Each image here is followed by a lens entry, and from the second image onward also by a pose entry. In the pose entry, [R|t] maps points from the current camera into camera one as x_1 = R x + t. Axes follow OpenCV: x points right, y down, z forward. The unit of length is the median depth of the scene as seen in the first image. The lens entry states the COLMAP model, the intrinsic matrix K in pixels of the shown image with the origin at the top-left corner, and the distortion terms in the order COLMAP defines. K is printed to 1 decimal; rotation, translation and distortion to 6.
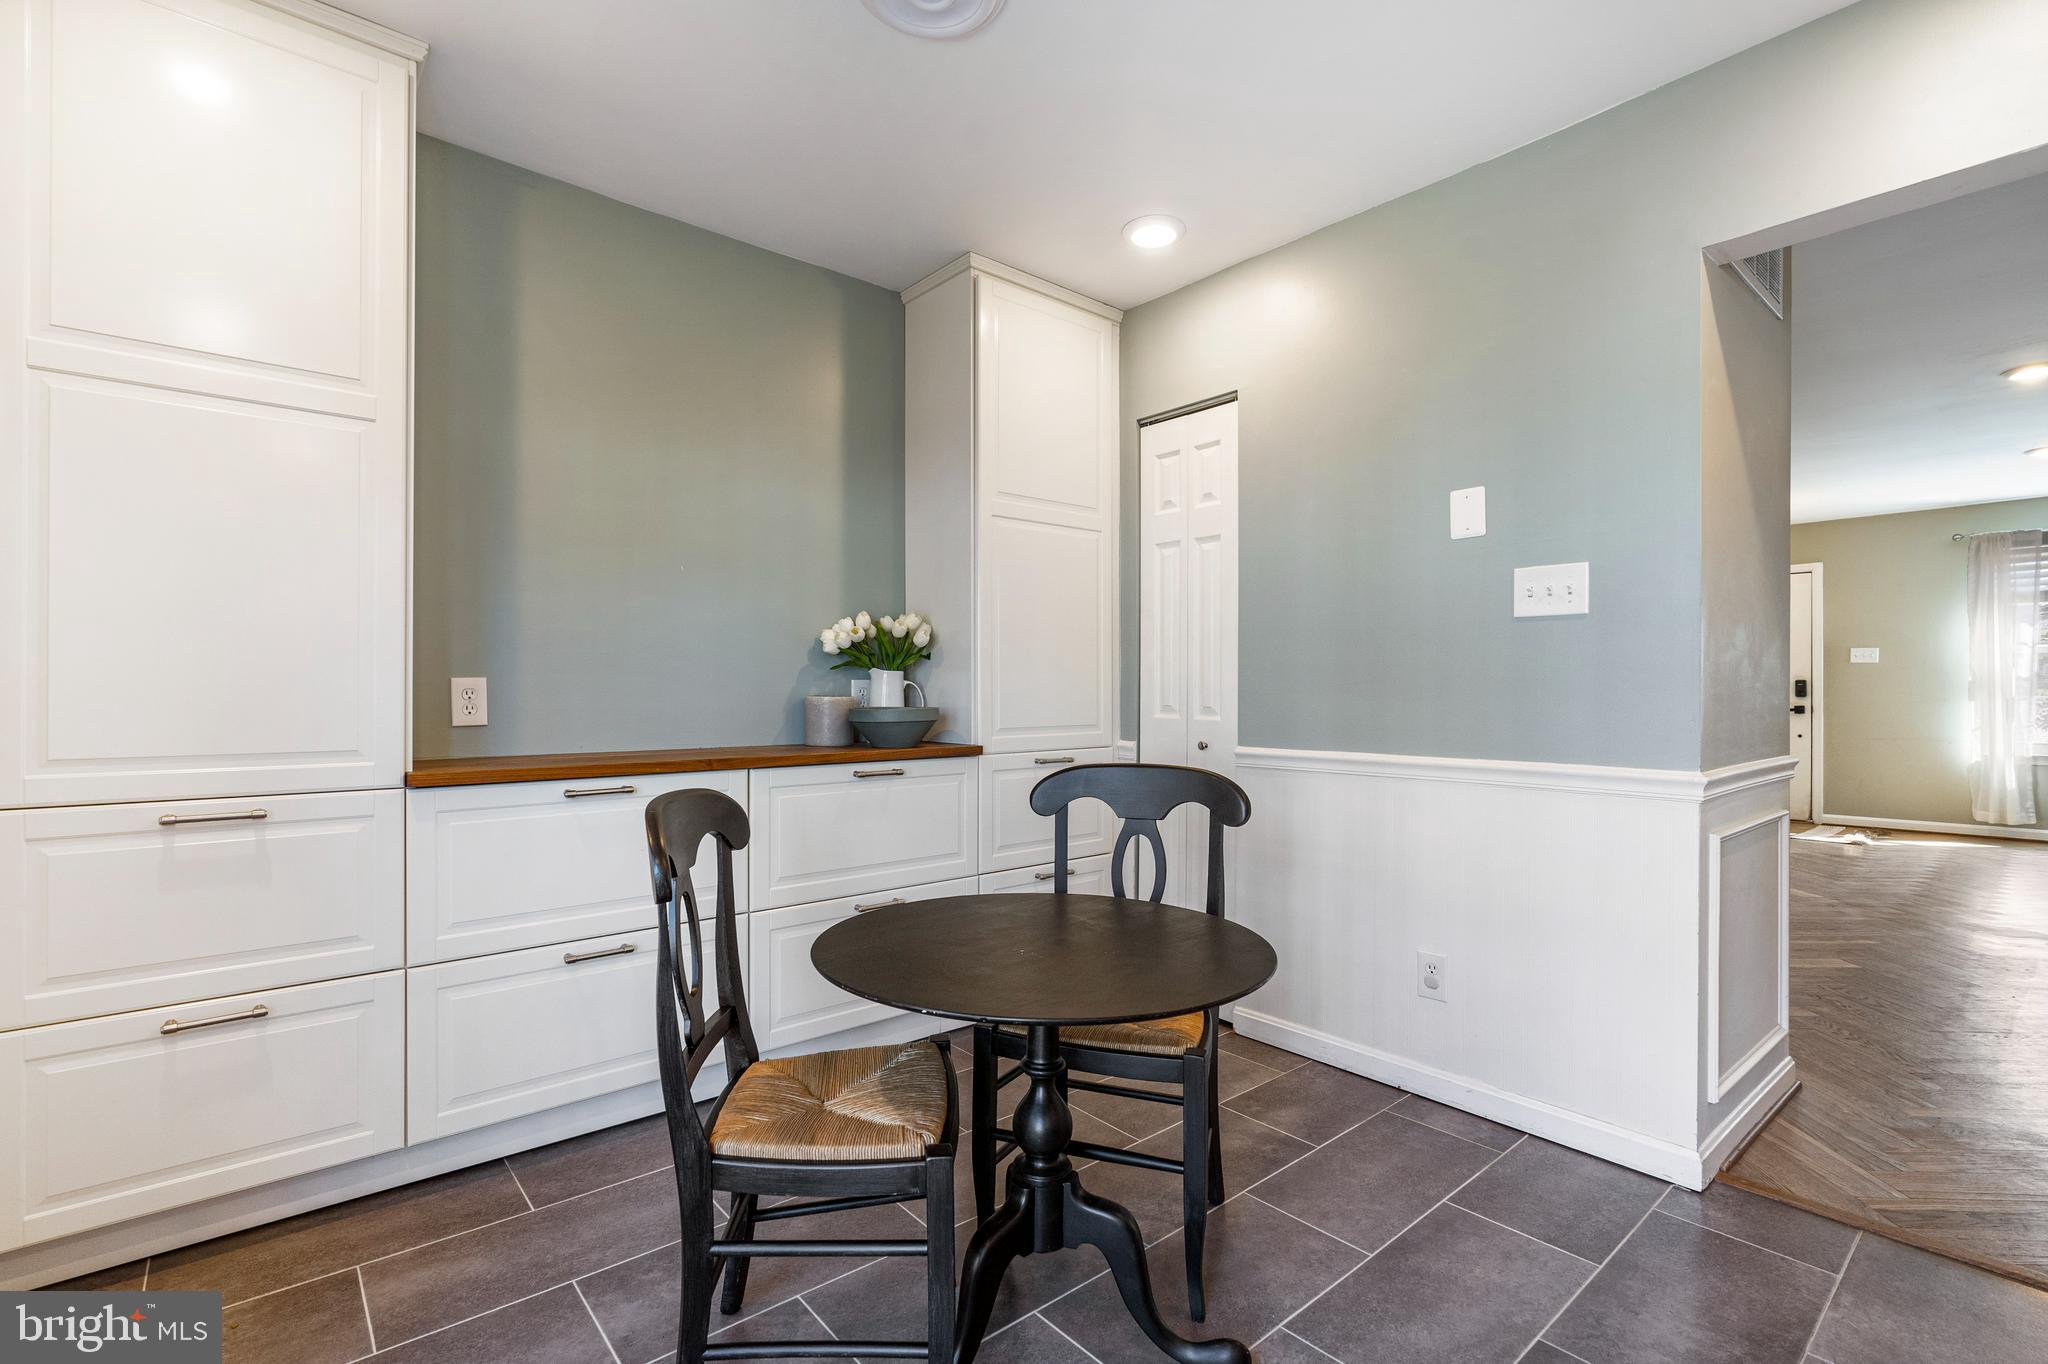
lens RADIAL K [[935.4, 0, 1033.3], [0, 935.4, 688.4], [0, 0, 1]] dist [-0.004502, 0.002001]
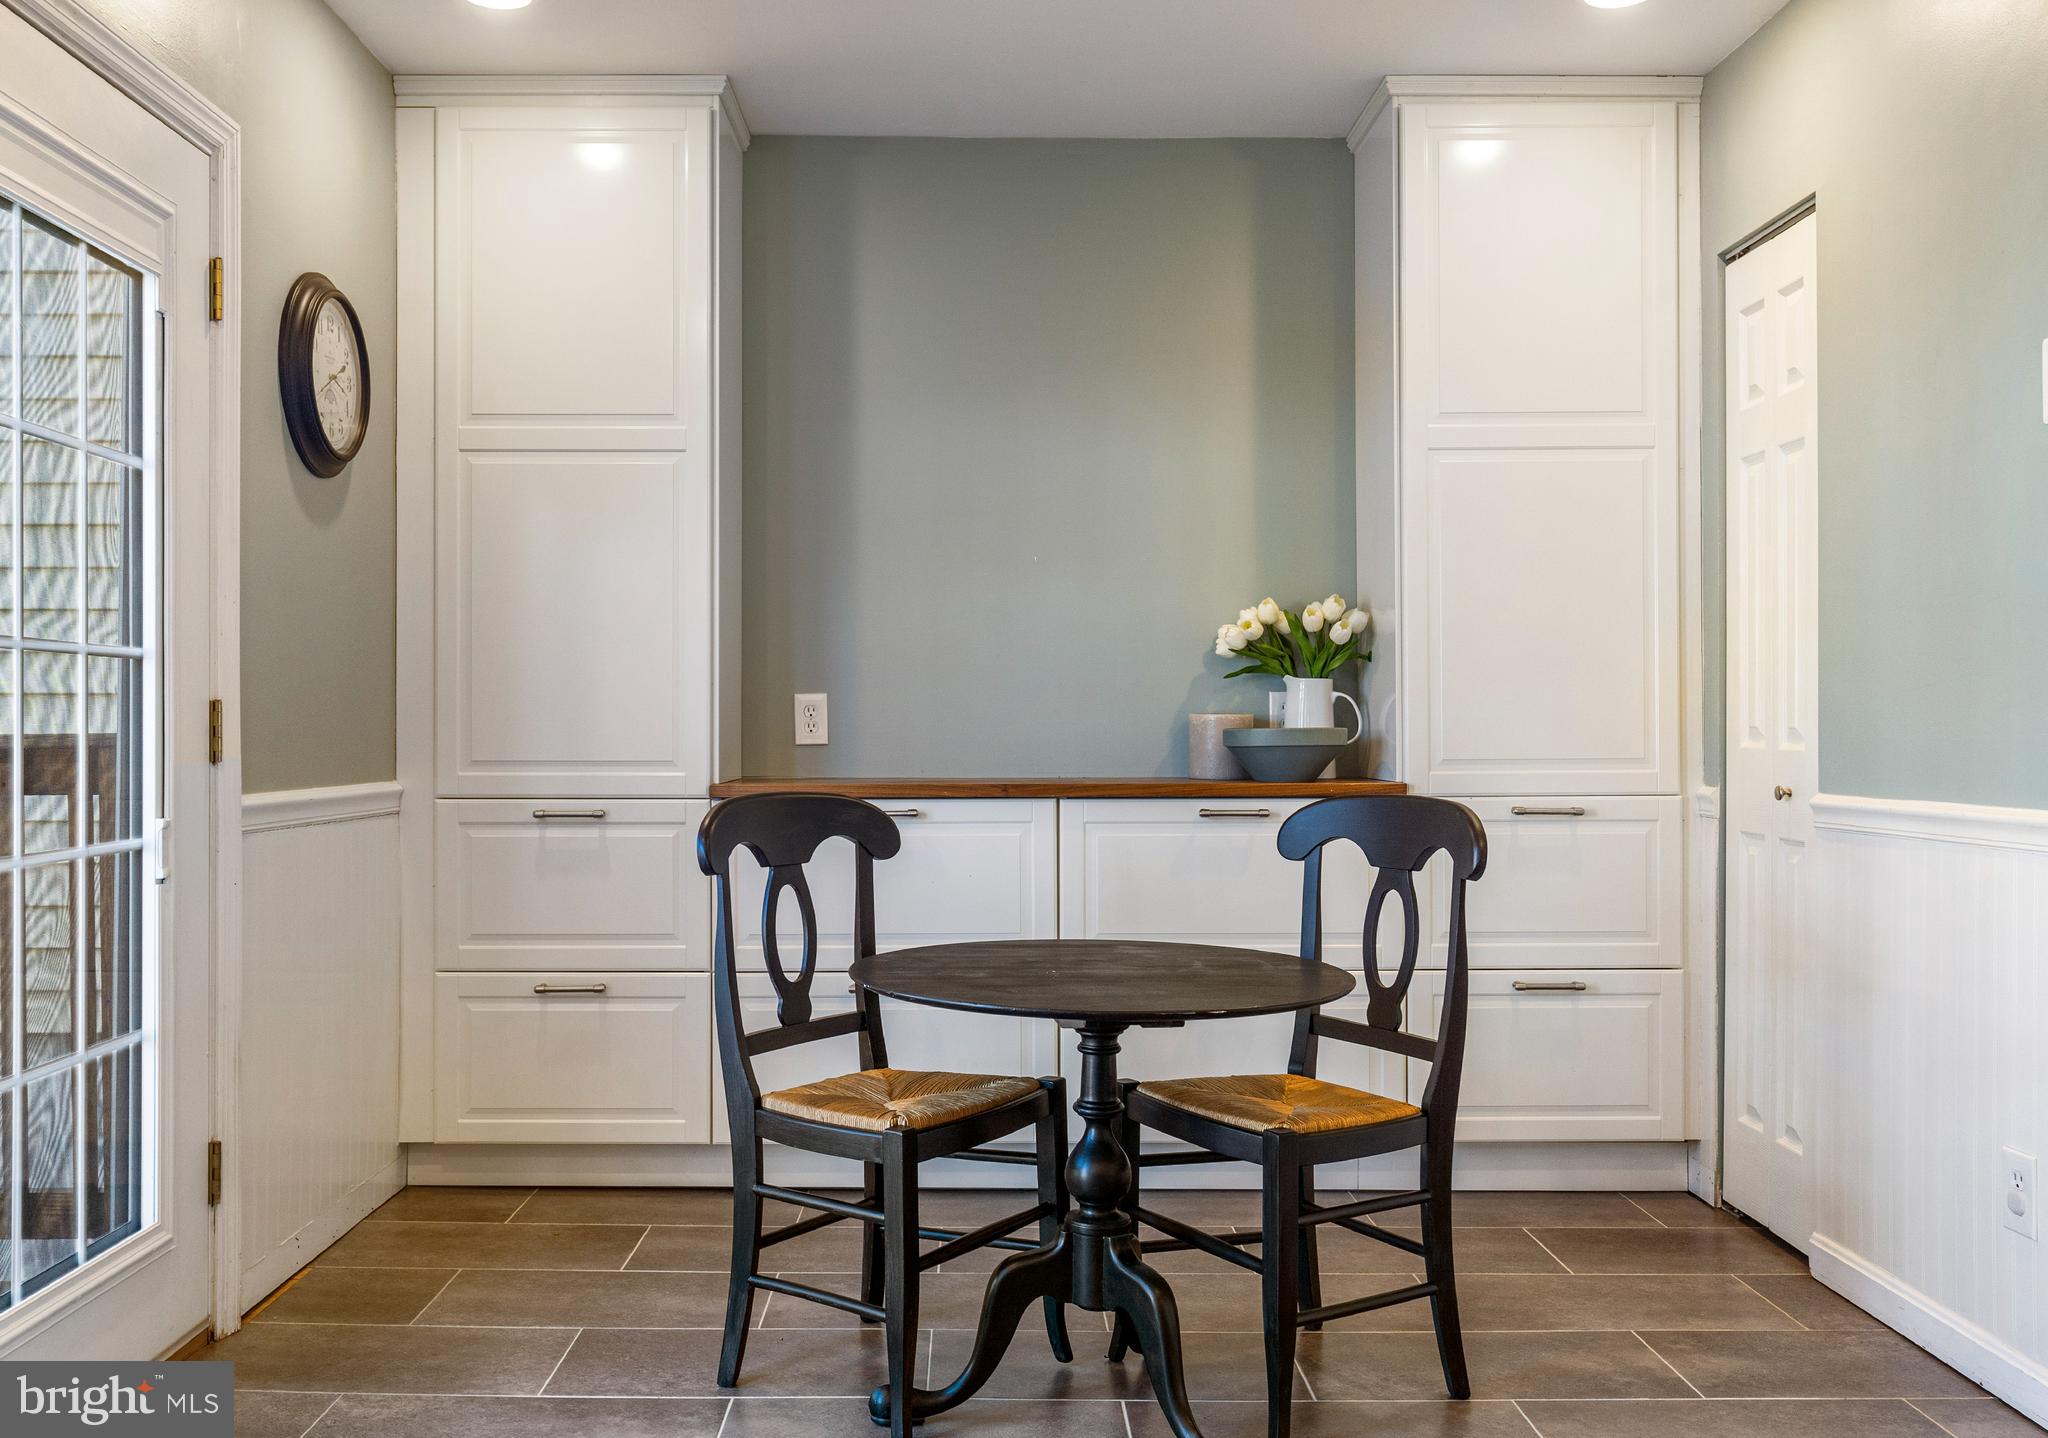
lens RADIAL K [[1732.4, 0, 970.2], [0, 1732.4, 725.2], [0, 0, 1]] dist [0.012302, -0.015609]
pose [[0.760953, -0.002562, -0.648802, 0.526685], [0.002818, 0.999996, -0.000644, 0.017809], [0.648801, -0.001338, 0.760957, -0.185373]]
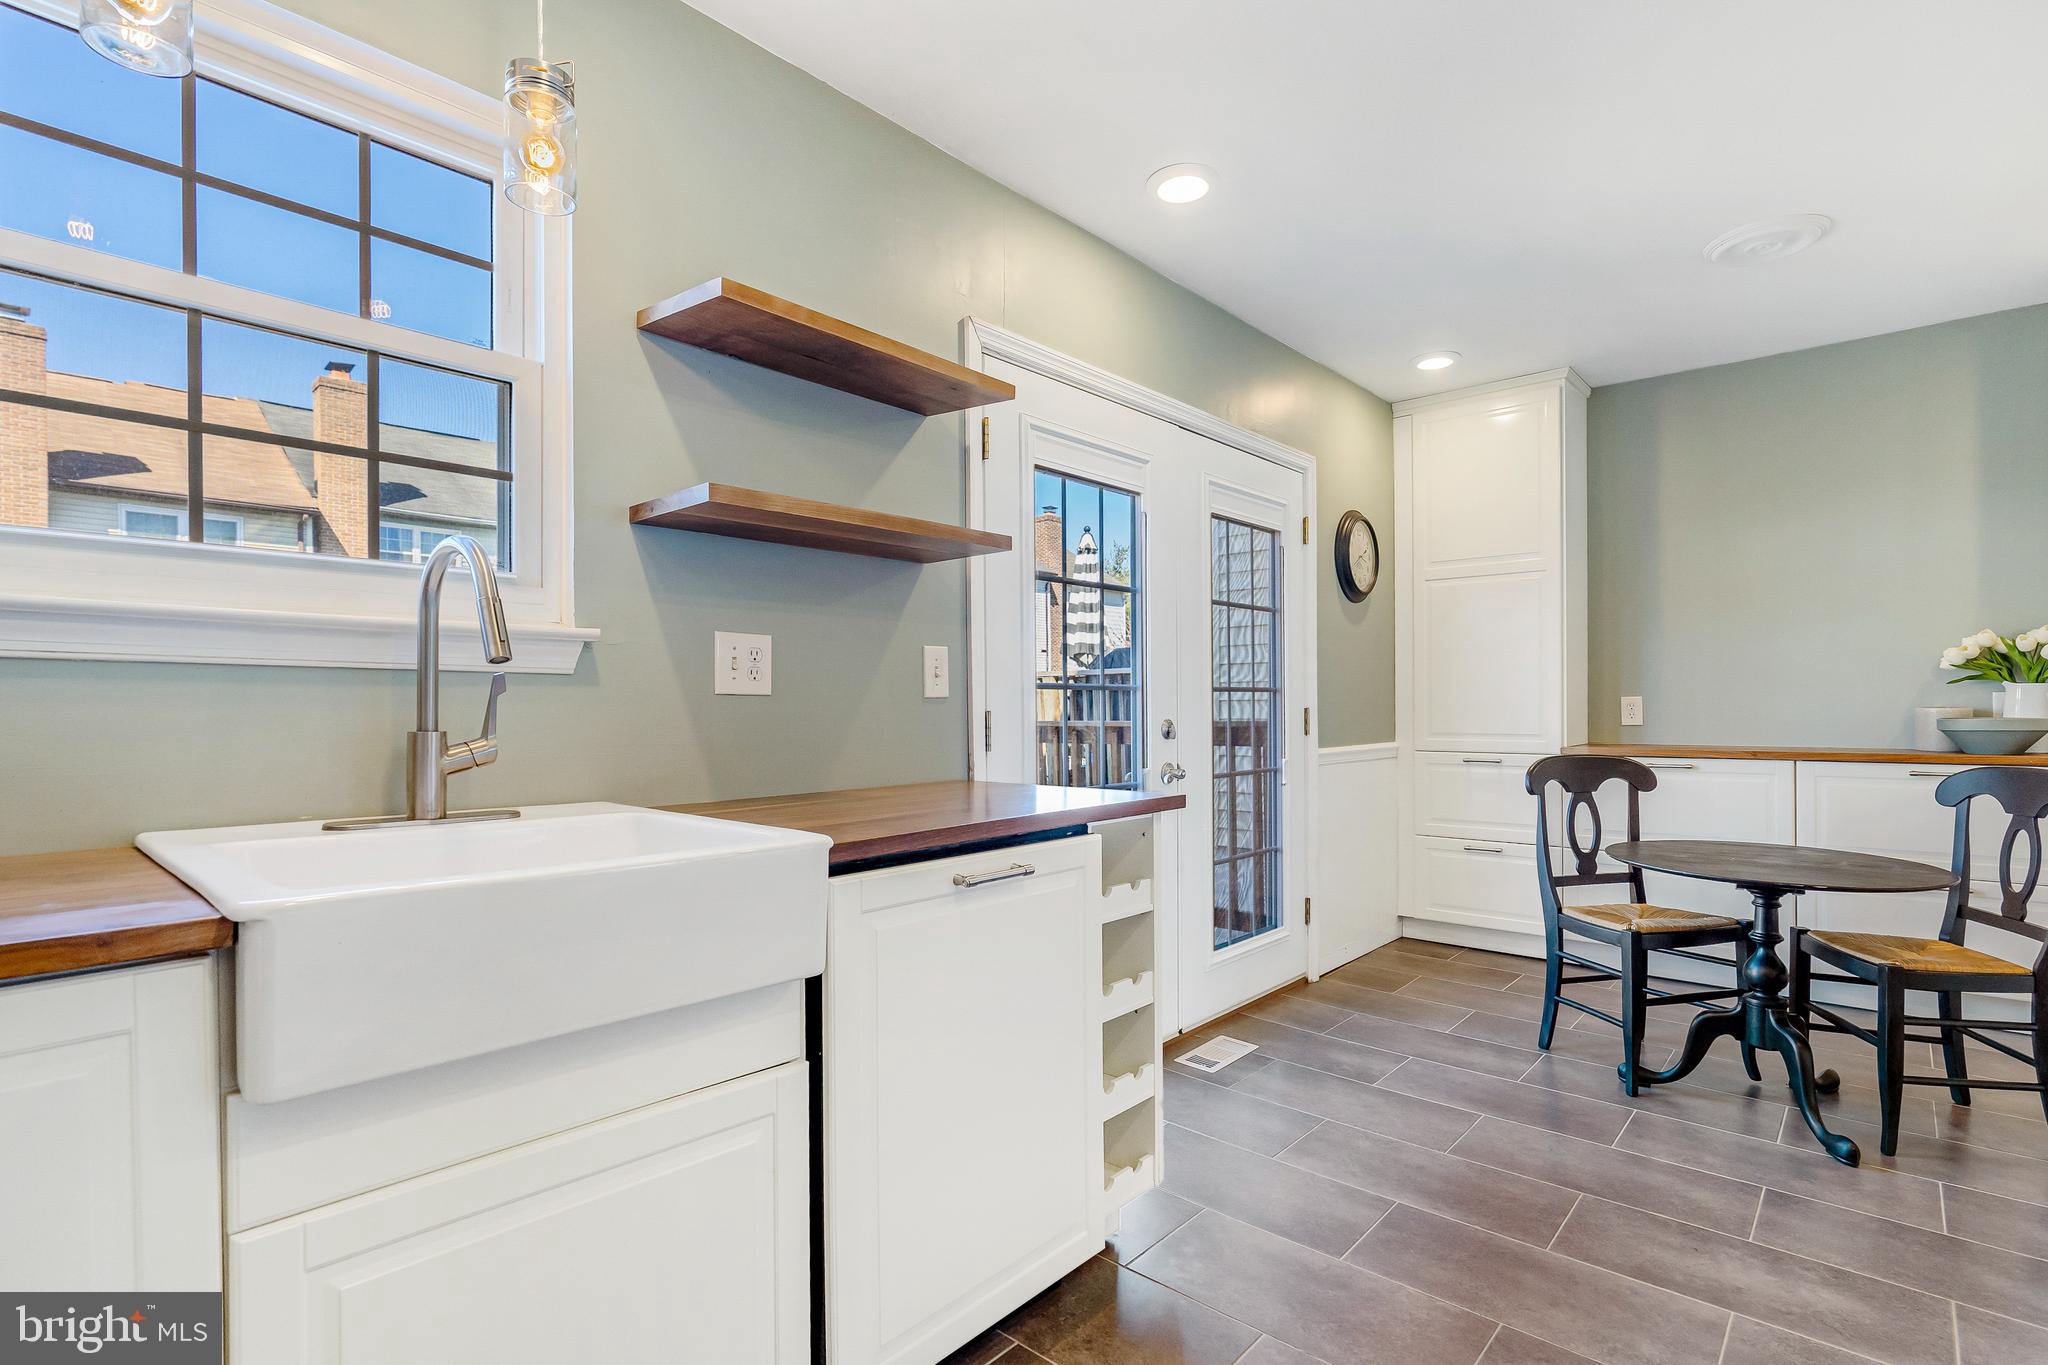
lens RADIAL K [[981.0, 0, 1034.4], [0, 981.0, 695.9], [0, 0, 1]] dist [0.000918, 0.001749]
pose [[0.145415, -0.010978, -0.989310, 0.791556], [0.010303, 0.999901, -0.009581, -0.005579], [0.989317, -0.008799, 0.145514, -0.257068]]
